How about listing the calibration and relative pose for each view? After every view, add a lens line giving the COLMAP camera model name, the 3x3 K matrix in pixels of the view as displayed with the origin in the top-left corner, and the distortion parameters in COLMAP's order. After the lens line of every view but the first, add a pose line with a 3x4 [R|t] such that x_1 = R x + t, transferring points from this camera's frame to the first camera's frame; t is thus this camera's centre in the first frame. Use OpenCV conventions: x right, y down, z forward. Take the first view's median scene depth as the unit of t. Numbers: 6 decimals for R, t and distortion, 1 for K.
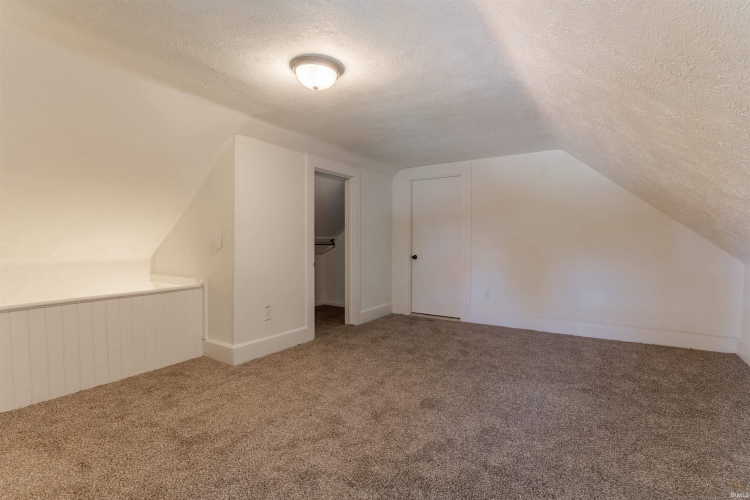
lens RADIAL K [[355.0, 0, 373.6], [0, 355.0, 249.8], [0, 0, 1]] dist [0.000966, 0.000650]
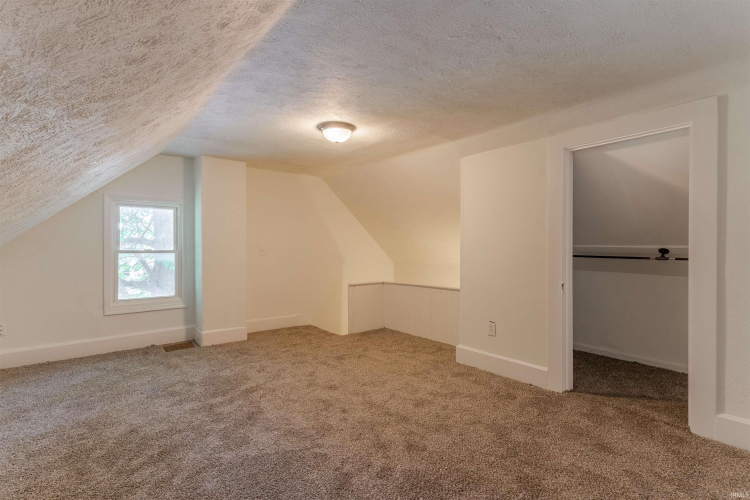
lens RADIAL K [[365.2, 0, 376.5], [0, 365.2, 249.4], [0, 0, 1]] dist [0.002161, 0.000848]
pose [[-0.312367, -0.012333, -0.949881, 0.794706], [-0.022617, 0.999729, -0.005542, -0.021231], [0.949692, 0.019753, -0.312561, 1.107643]]
